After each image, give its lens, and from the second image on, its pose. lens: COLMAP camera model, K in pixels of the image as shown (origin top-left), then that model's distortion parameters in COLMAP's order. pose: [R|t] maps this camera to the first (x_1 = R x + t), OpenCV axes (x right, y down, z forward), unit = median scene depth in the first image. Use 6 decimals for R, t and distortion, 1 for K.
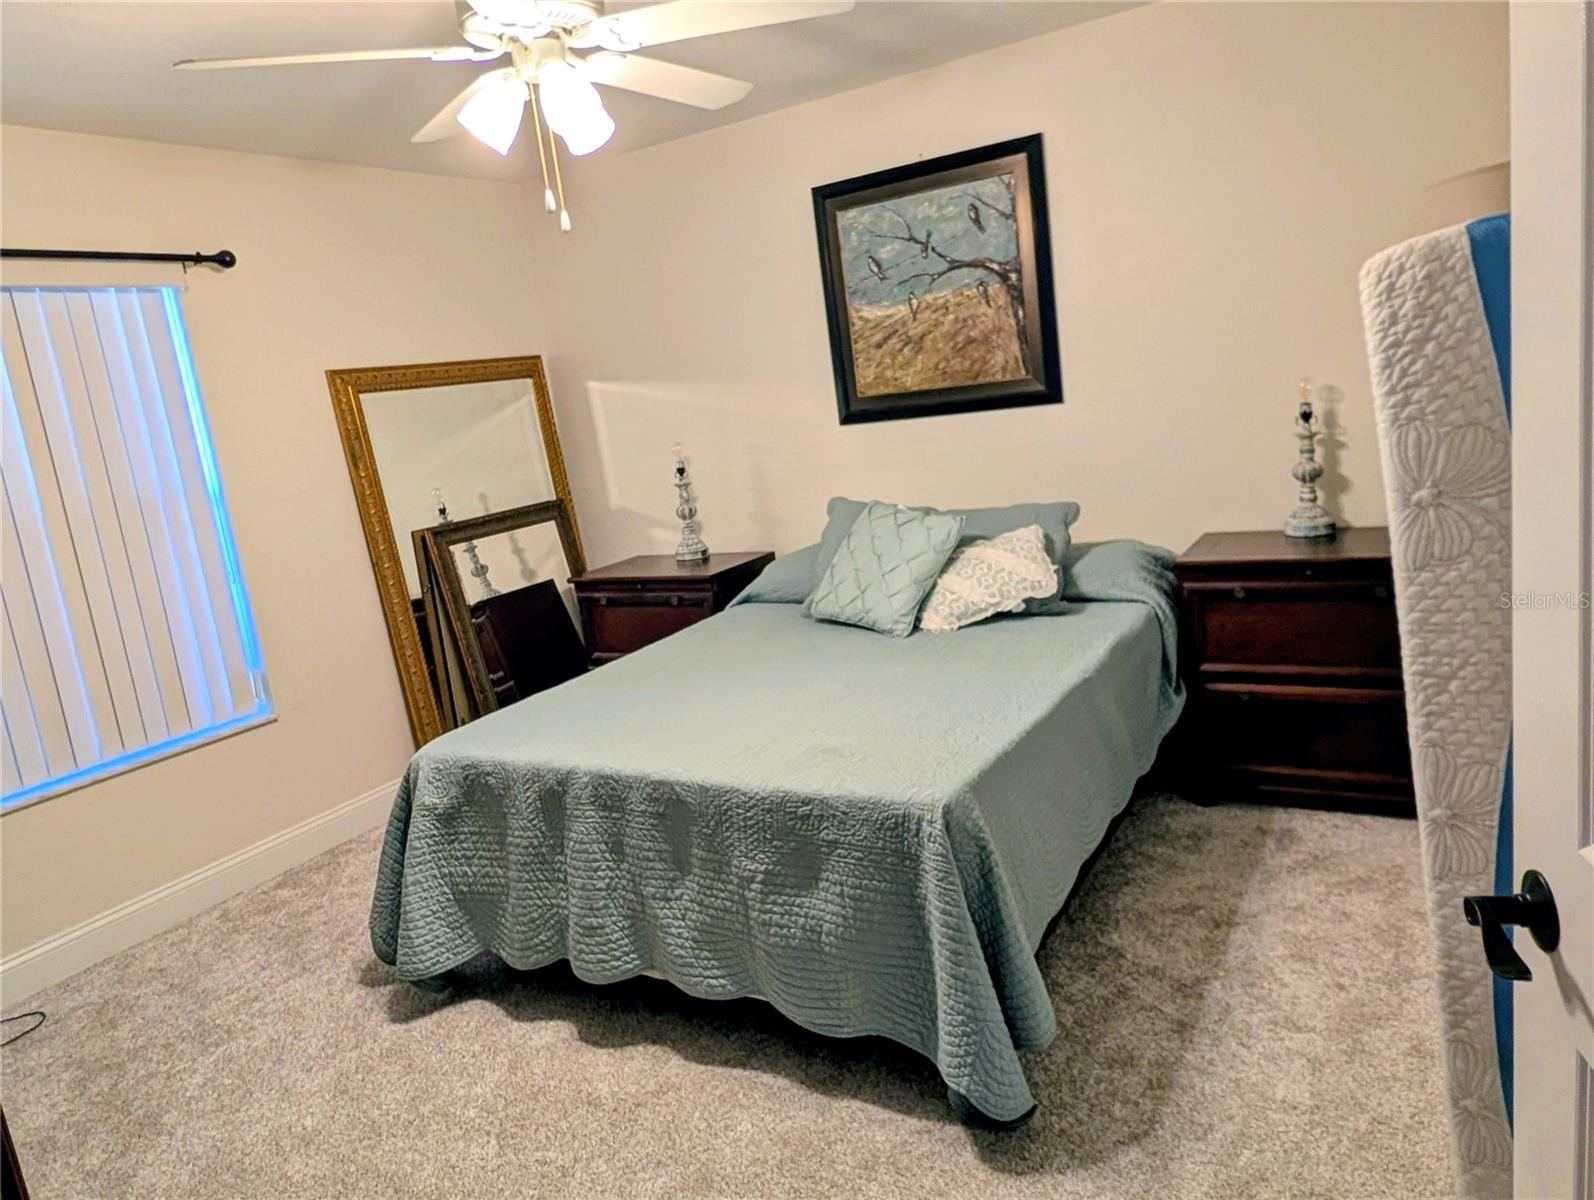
lens RADIAL K [[1117.2, 0, 789.9], [0, 1117.2, 591.5], [0, 0, 1]] dist [-0.019840, 0.081589]
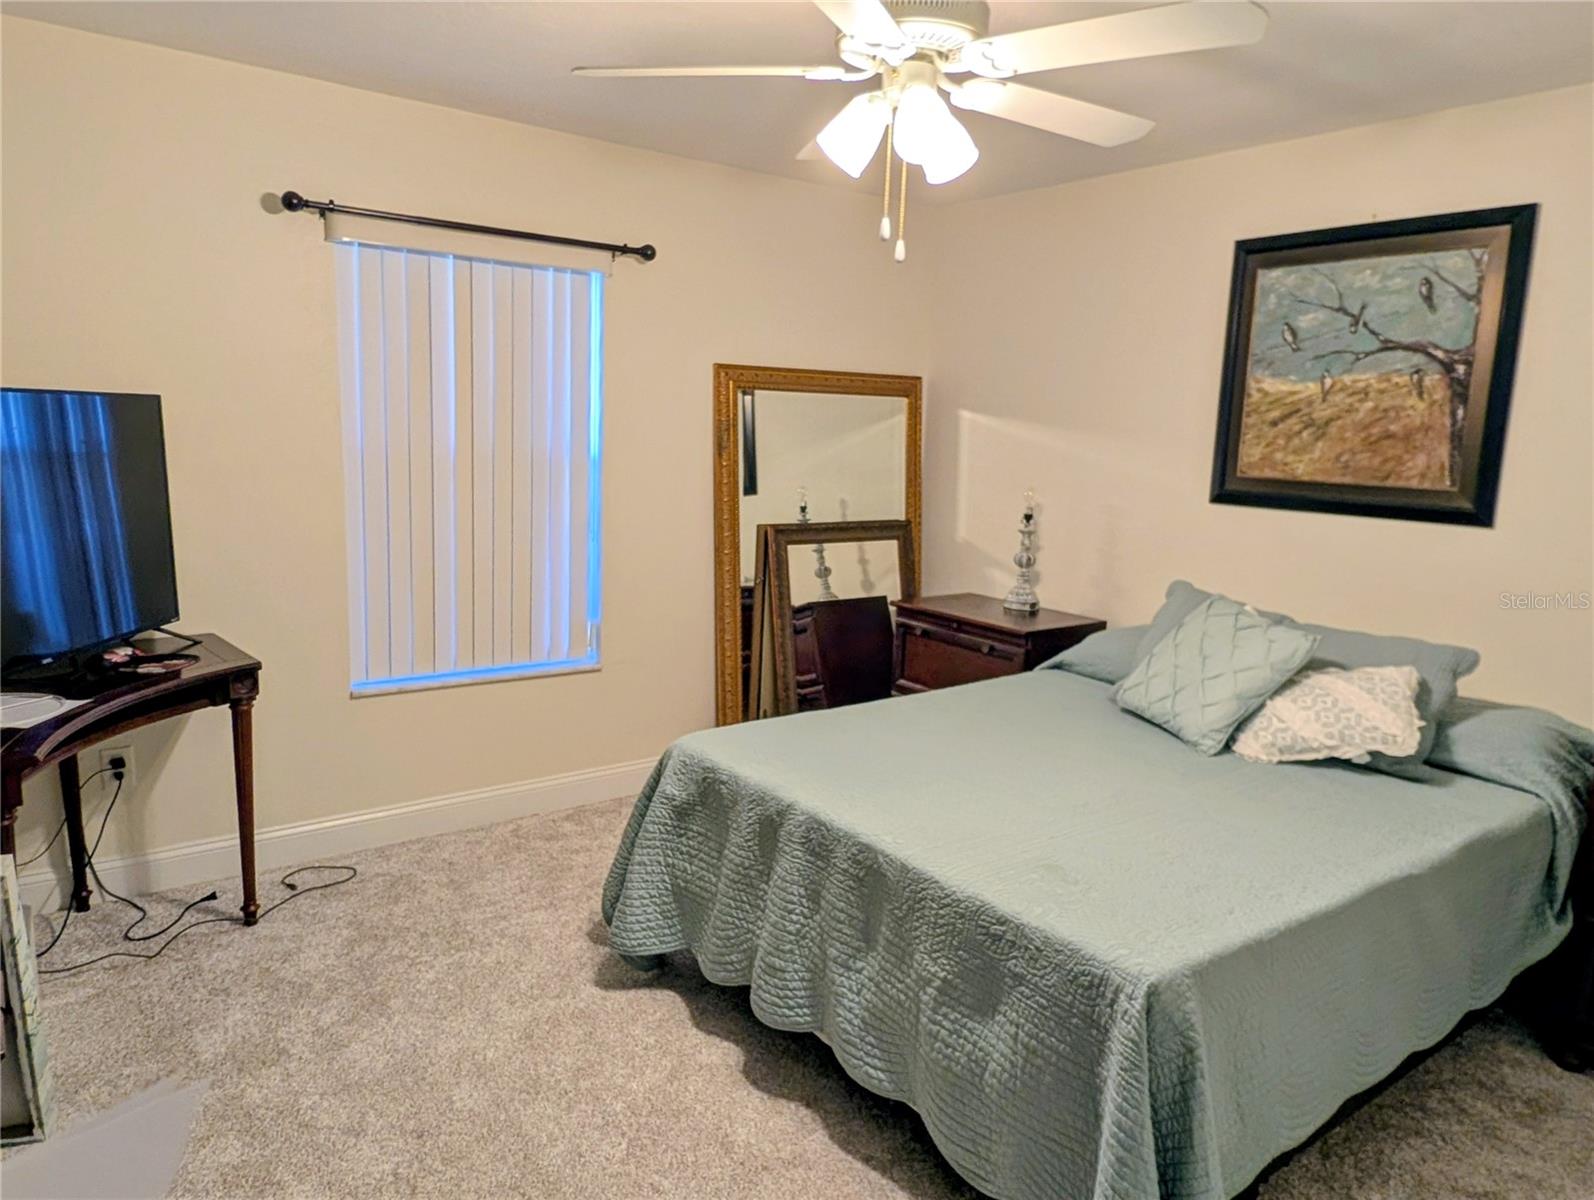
lens RADIAL K [[1068.0, 0, 794.0], [0, 1068.0, 588.3], [0, 0, 1]] dist [0.028406, -0.021458]
pose [[0.910117, 0.216607, -0.353225, 0.074672], [-0.219898, 0.975020, 0.031321, -0.042149], [0.351186, 0.049167, 0.935014, 0.088337]]
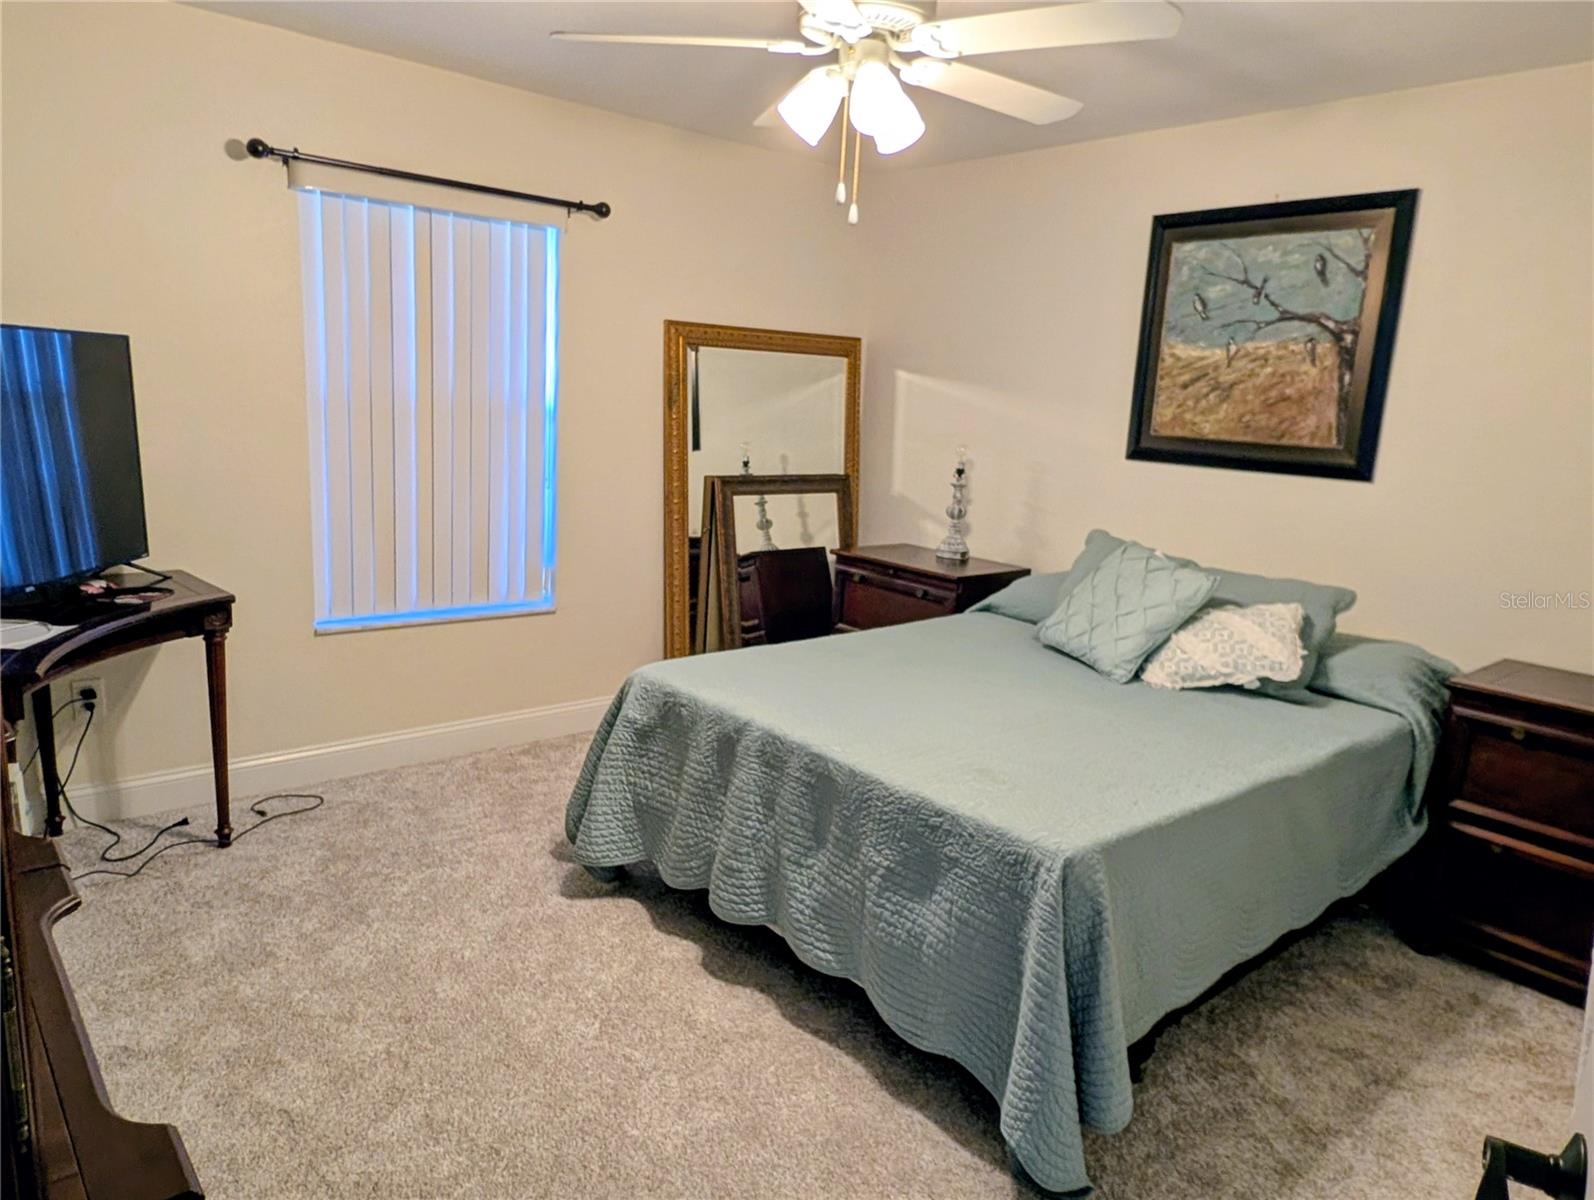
lens RADIAL K [[1066.8, 0, 792.2], [0, 1066.8, 592.5], [0, 0, 1]] dist [0.016144, 0.002990]
pose [[0.930120, 0.233845, -0.283185, 0.081446], [-0.229430, 0.972083, 0.049153, -0.016432], [0.286774, 0.019253, 0.957805, 0.019877]]
